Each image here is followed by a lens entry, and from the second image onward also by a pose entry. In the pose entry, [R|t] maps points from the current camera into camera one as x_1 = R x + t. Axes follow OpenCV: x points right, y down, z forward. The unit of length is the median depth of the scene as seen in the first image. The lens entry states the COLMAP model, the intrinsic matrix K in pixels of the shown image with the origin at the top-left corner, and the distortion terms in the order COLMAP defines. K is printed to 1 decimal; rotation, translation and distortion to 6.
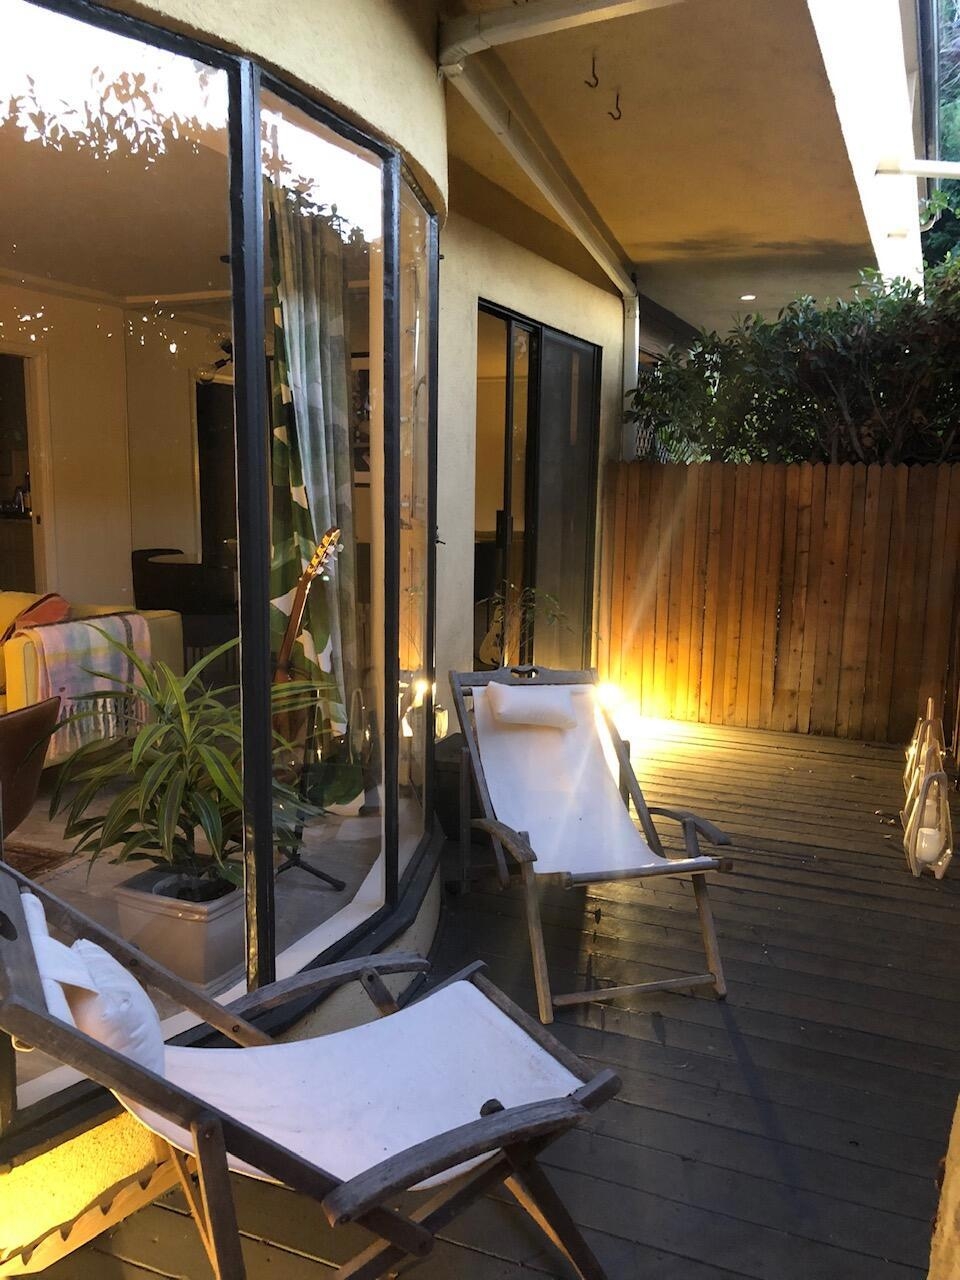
lens RADIAL K [[1057.3, 0, 478.5], [0, 1057.3, 623.0], [0, 0, 1]] dist [0.056273, -0.114494]
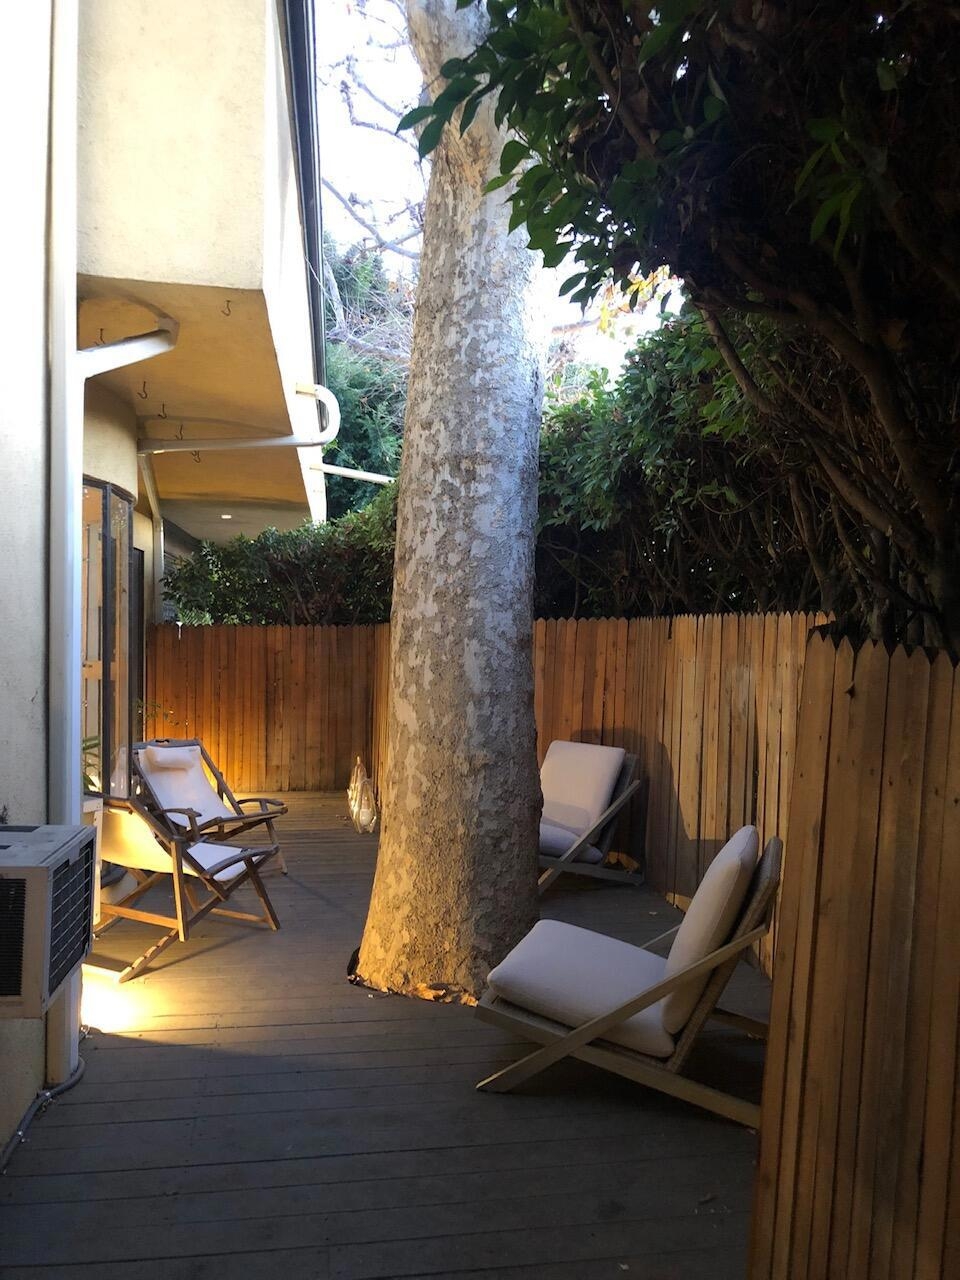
lens RADIAL K [[1057.3, 0, 478.5], [0, 1057.3, 623.0], [0, 0, 1]] dist [0.056273, -0.114494]
pose [[0.858220, -0.013152, 0.513113, -0.269583], [0.084664, 0.989606, -0.116241, 0.064466], [-0.506251, 0.143203, 0.850413, -0.559663]]
